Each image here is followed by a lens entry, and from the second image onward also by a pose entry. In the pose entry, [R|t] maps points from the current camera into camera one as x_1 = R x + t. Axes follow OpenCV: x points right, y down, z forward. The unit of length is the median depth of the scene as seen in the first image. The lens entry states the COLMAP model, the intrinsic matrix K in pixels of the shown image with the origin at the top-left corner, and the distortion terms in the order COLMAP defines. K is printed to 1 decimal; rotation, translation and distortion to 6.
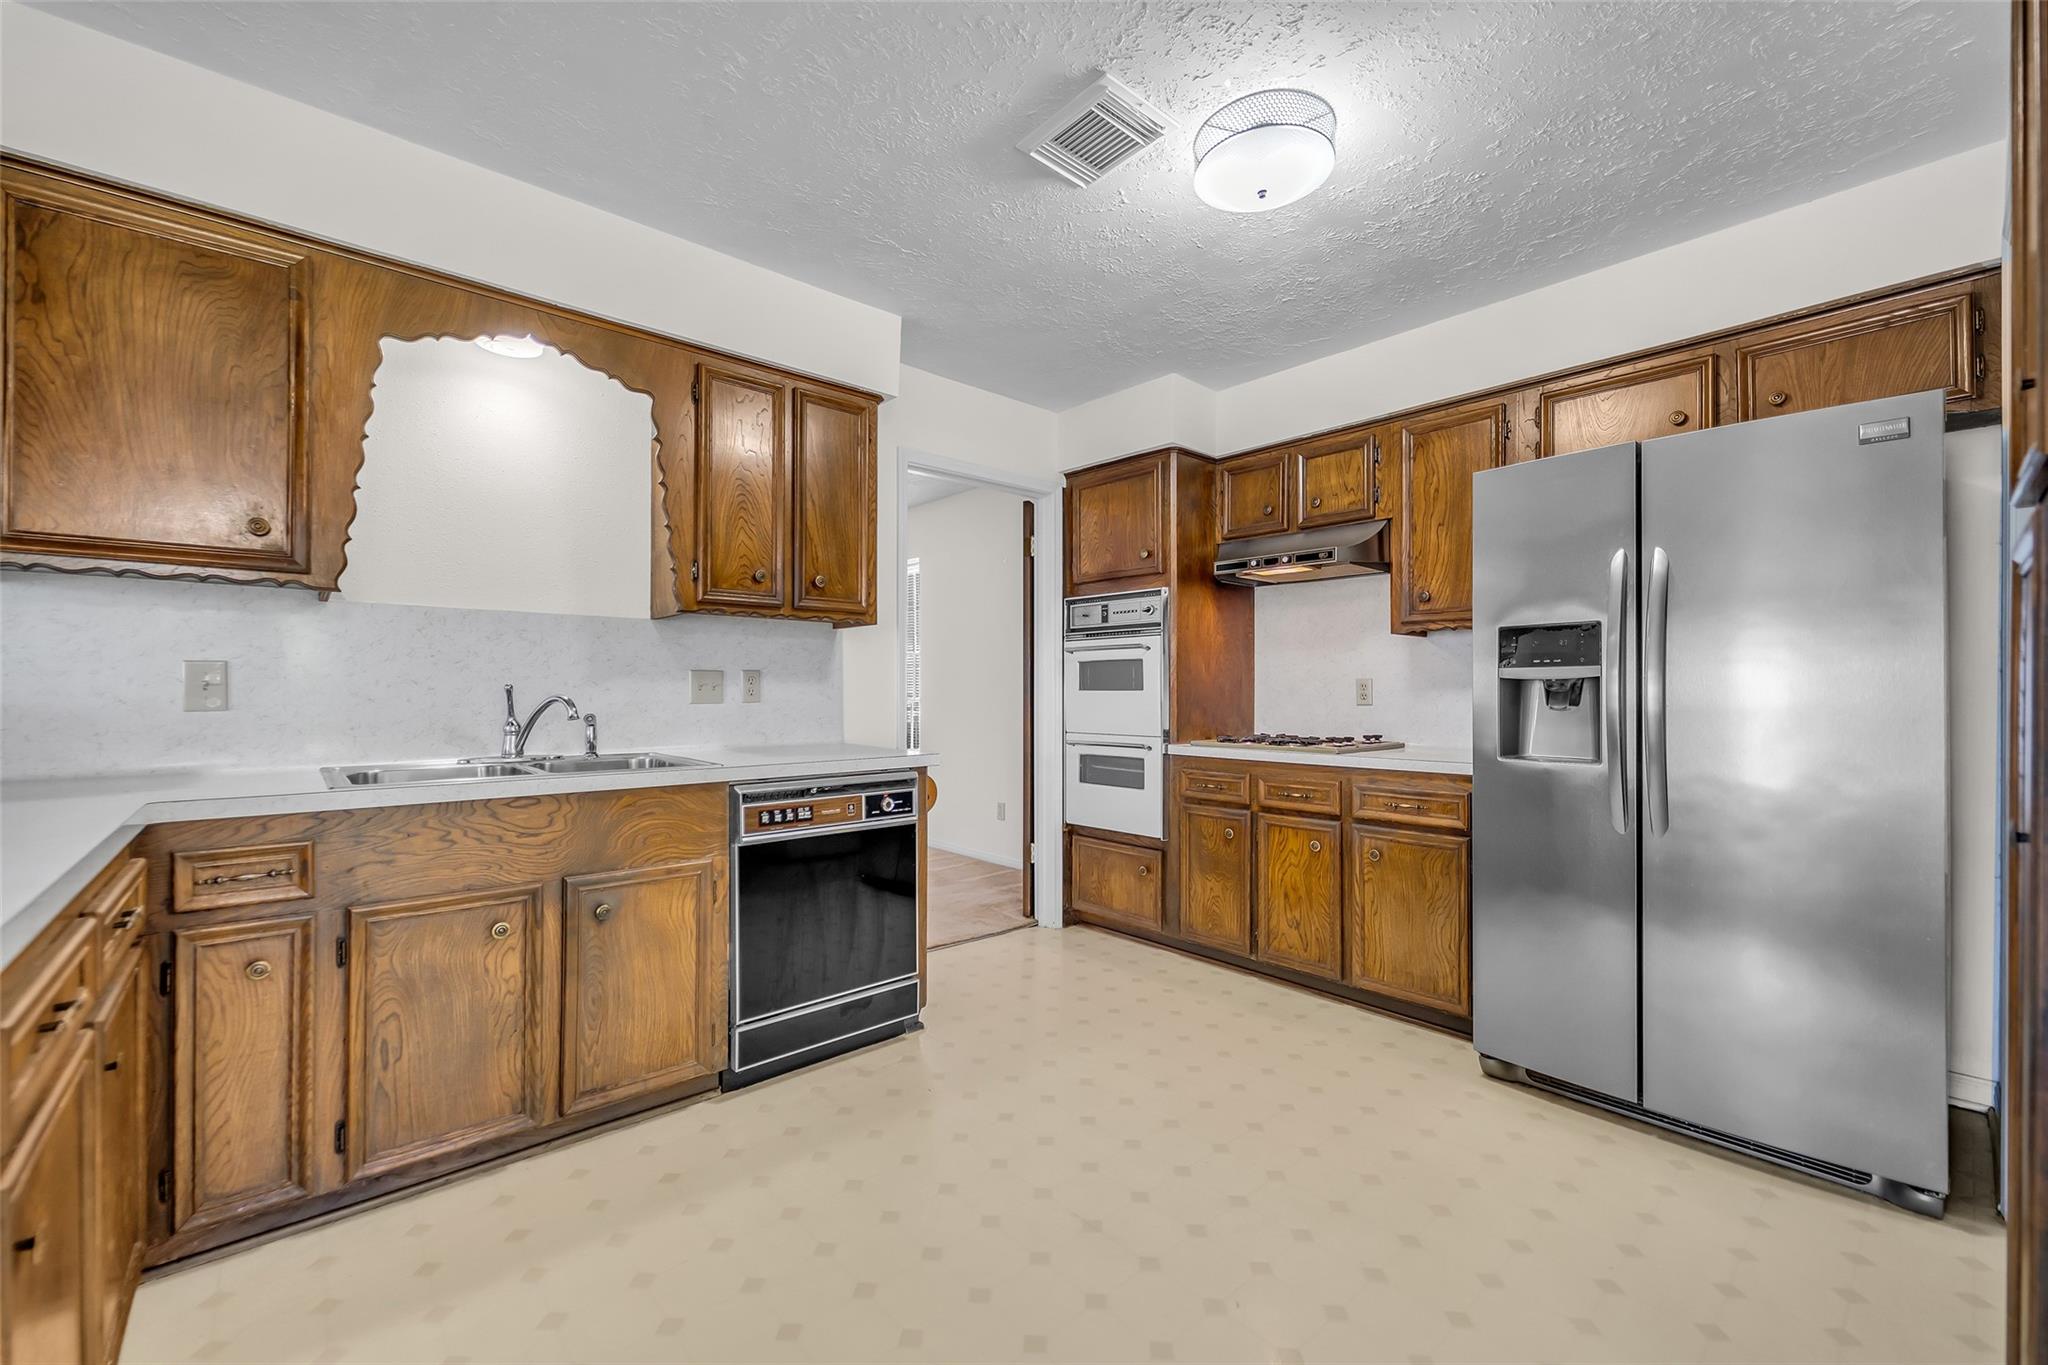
lens RADIAL K [[823.9, 0, 1013.0], [0, 823.9, 689.2], [0, 0, 1]] dist [-0.002513, -0.000007]
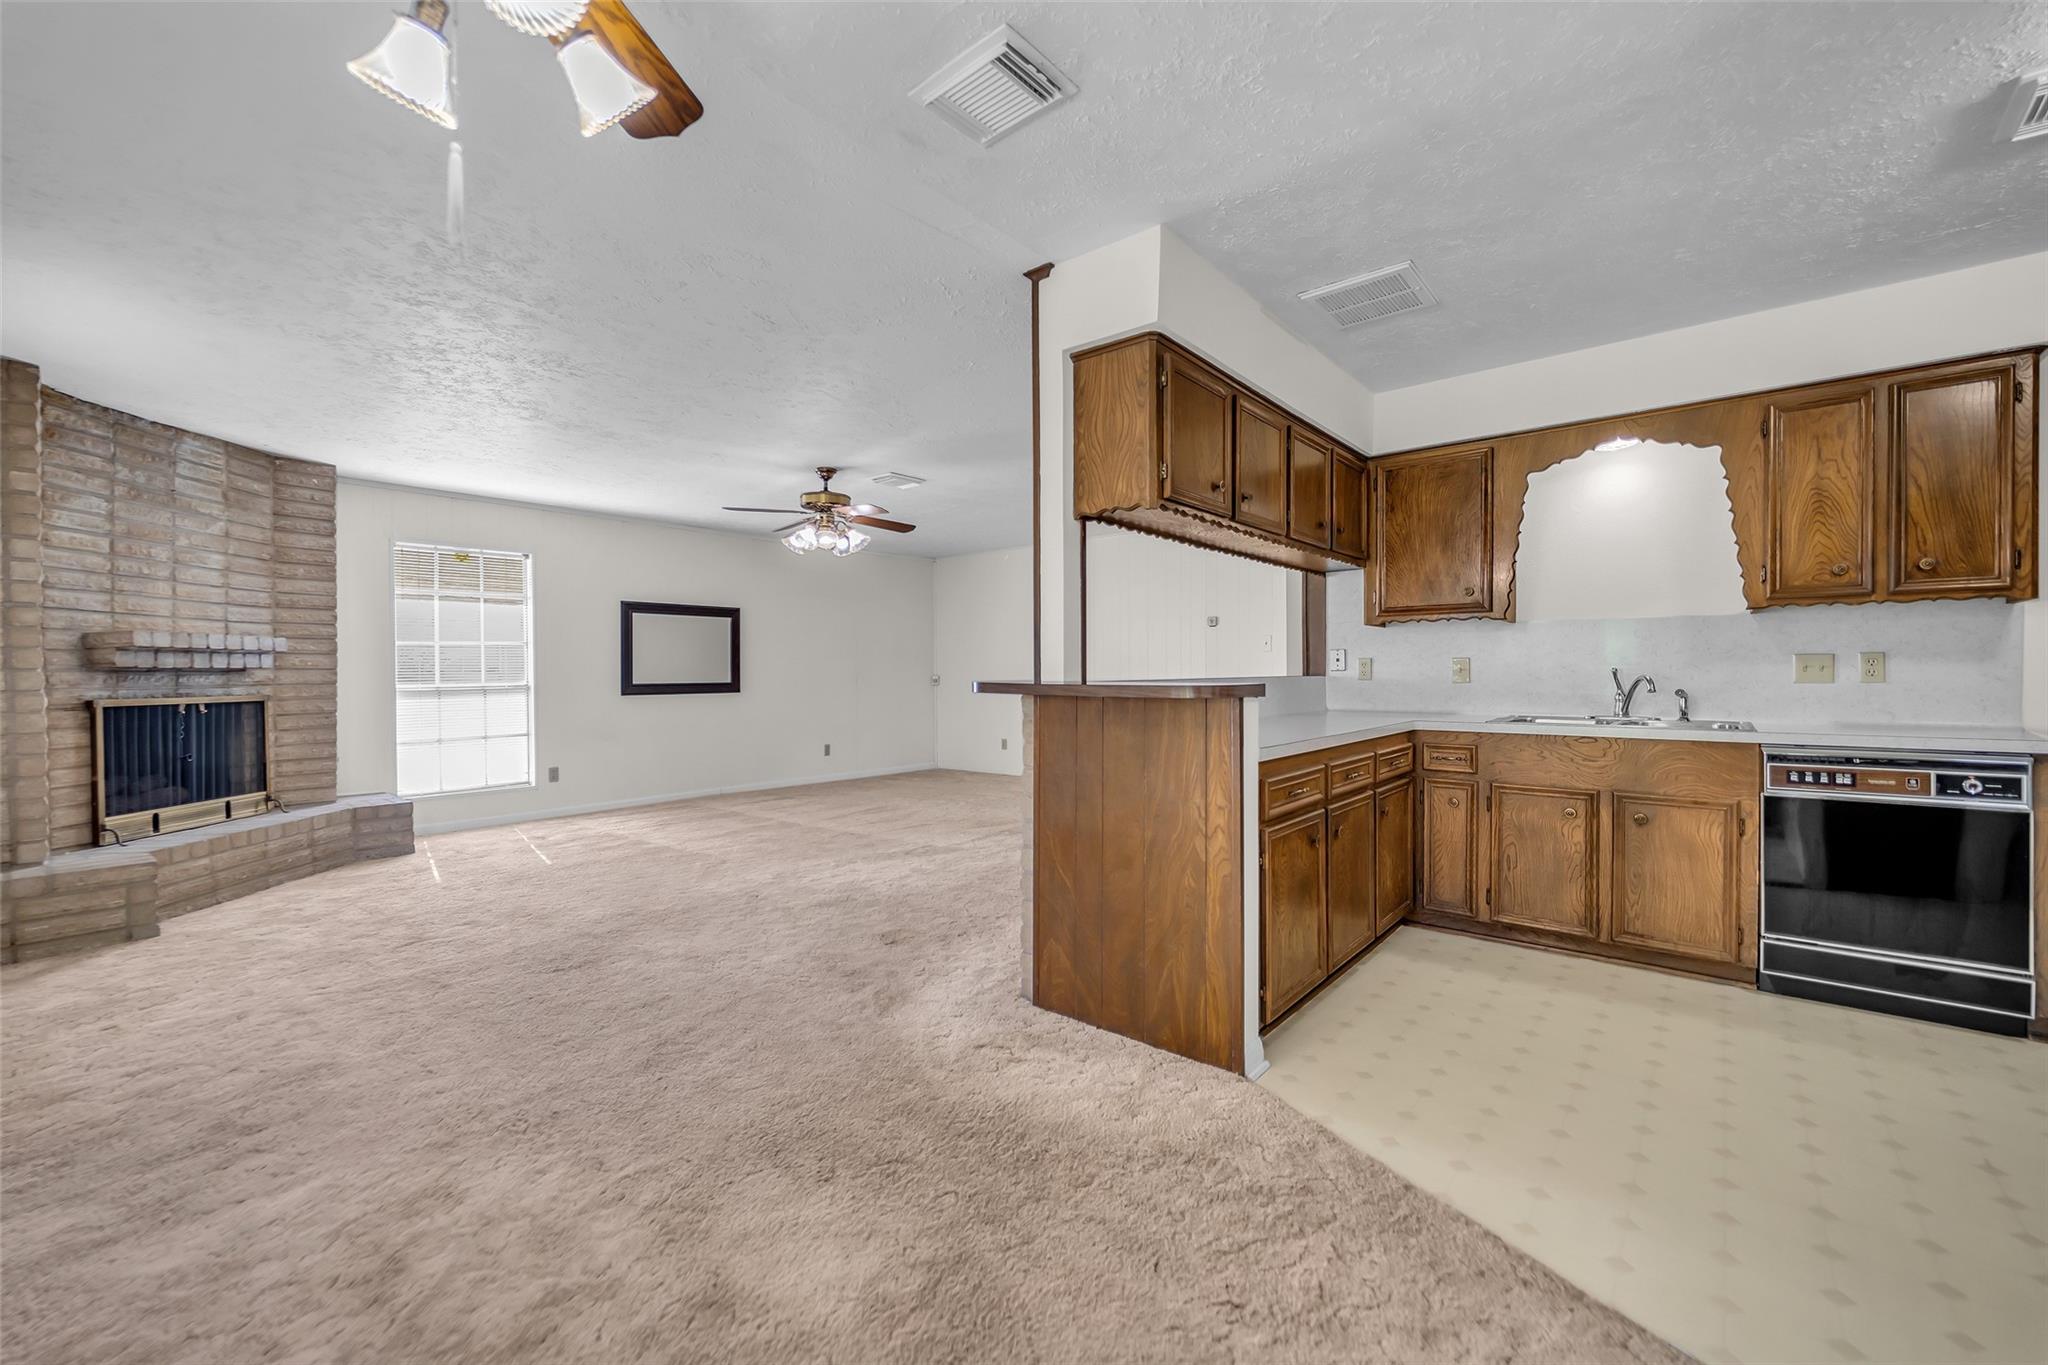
lens RADIAL K [[823.9, 0, 1012.1], [0, 823.9, 678.9], [0, 0, 1]] dist [-0.002513, -0.000007]
pose [[0.135759, 0.006841, -0.990718, 0.743856], [0.006008, 0.999952, 0.007728, -0.004291], [0.990724, -0.007001, 0.135712, -0.308626]]
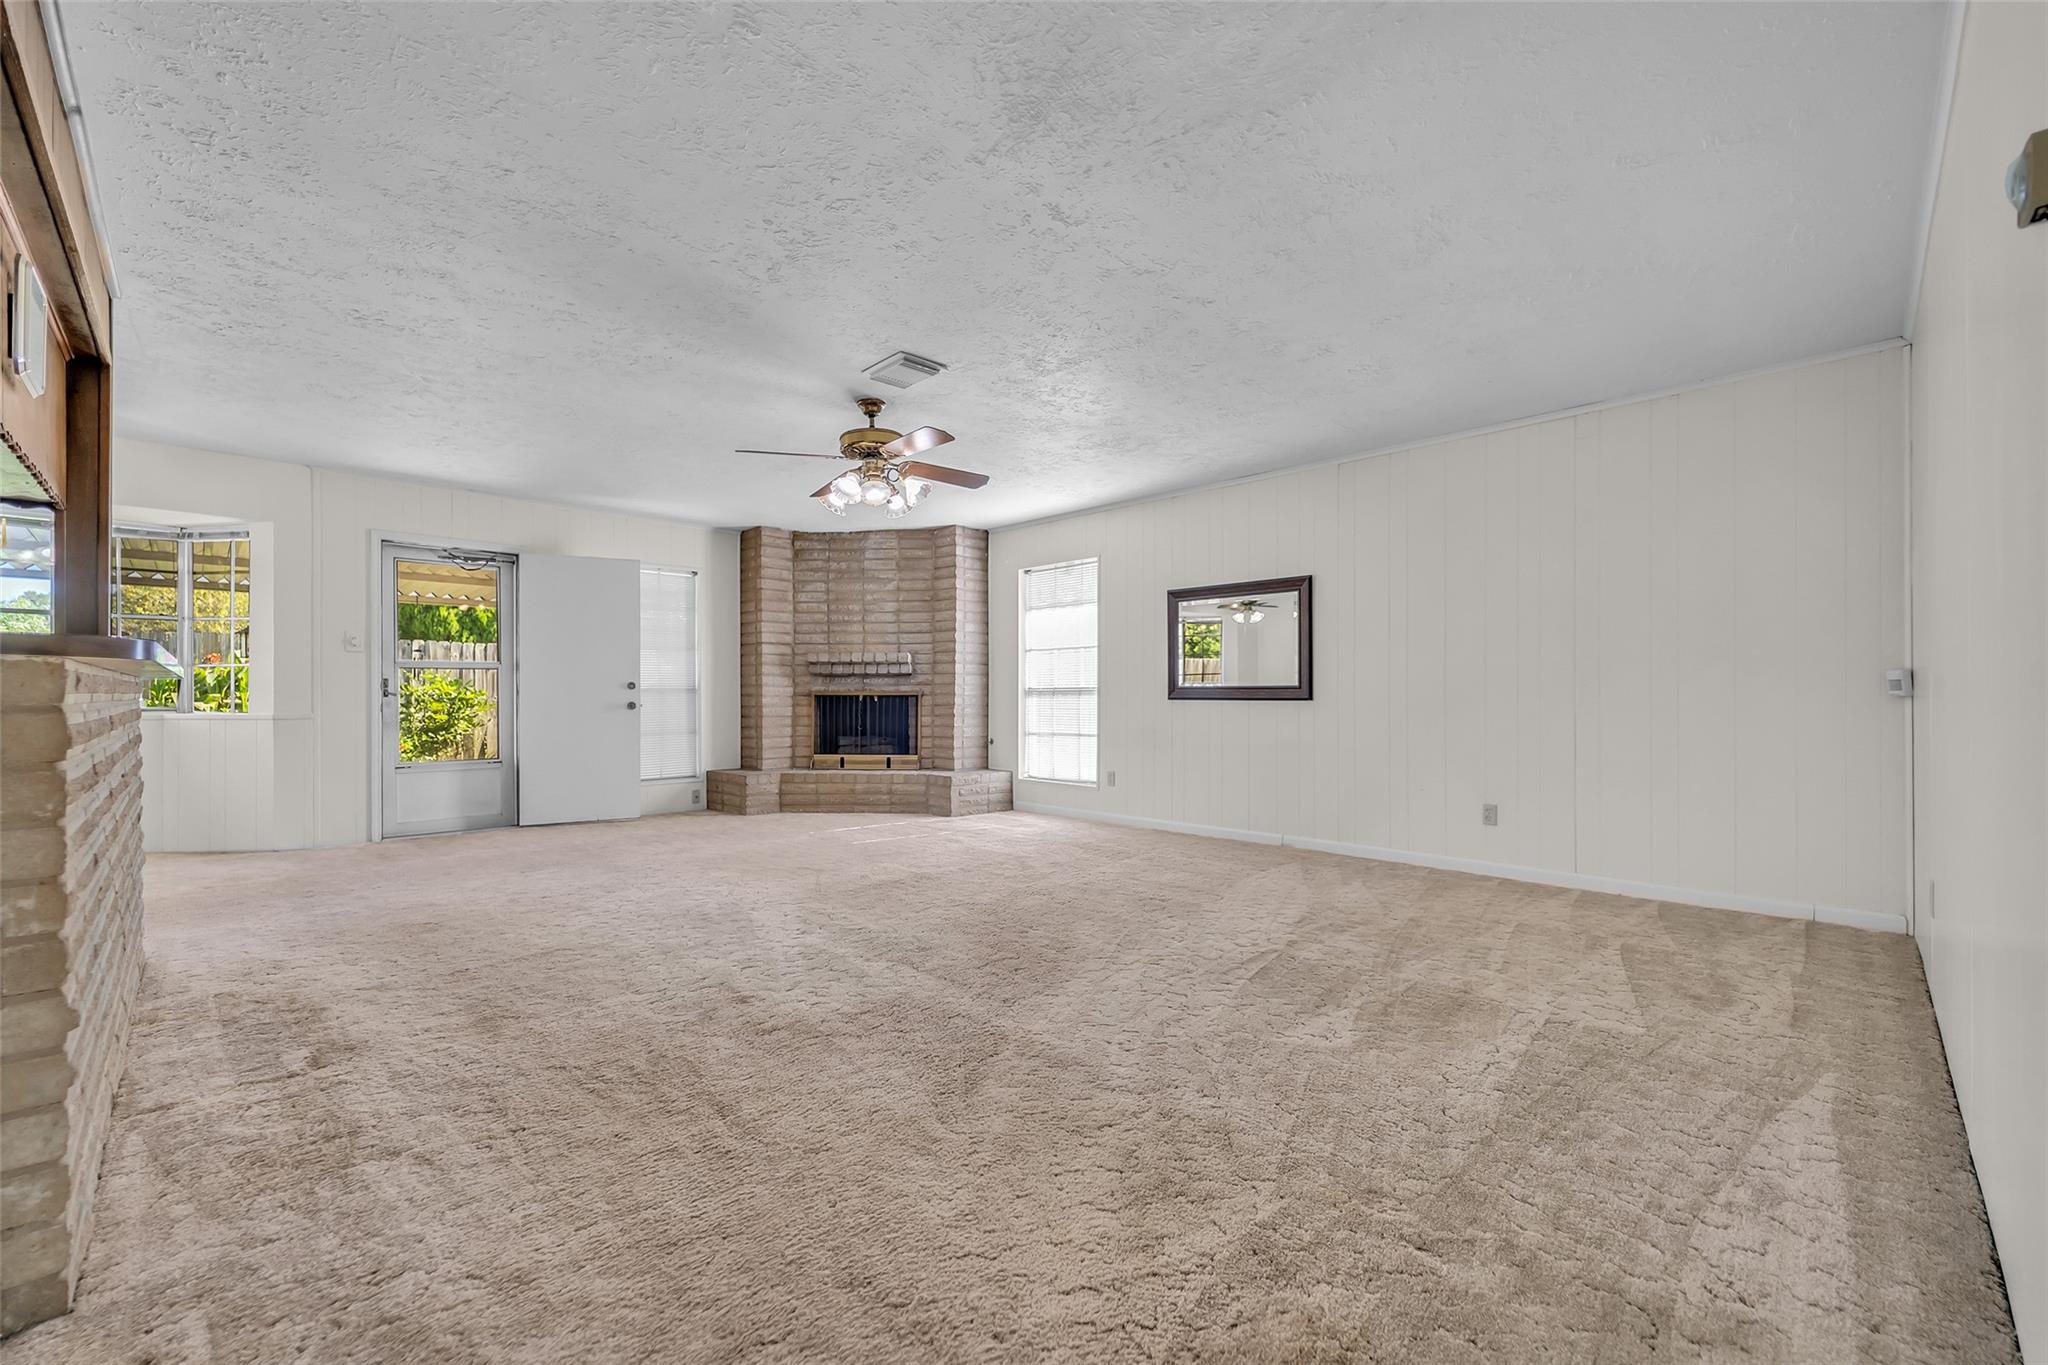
lens RADIAL K [[823.9, 0, 1014.4], [0, 823.9, 689.5], [0, 0, 1]] dist [-0.002513, -0.000007]
pose [[-0.998845, 0.001358, -0.048033, -1.816414], [0.001518, 0.999993, -0.003289, 0.046136], [0.048028, -0.003358, -0.998840, 1.264514]]
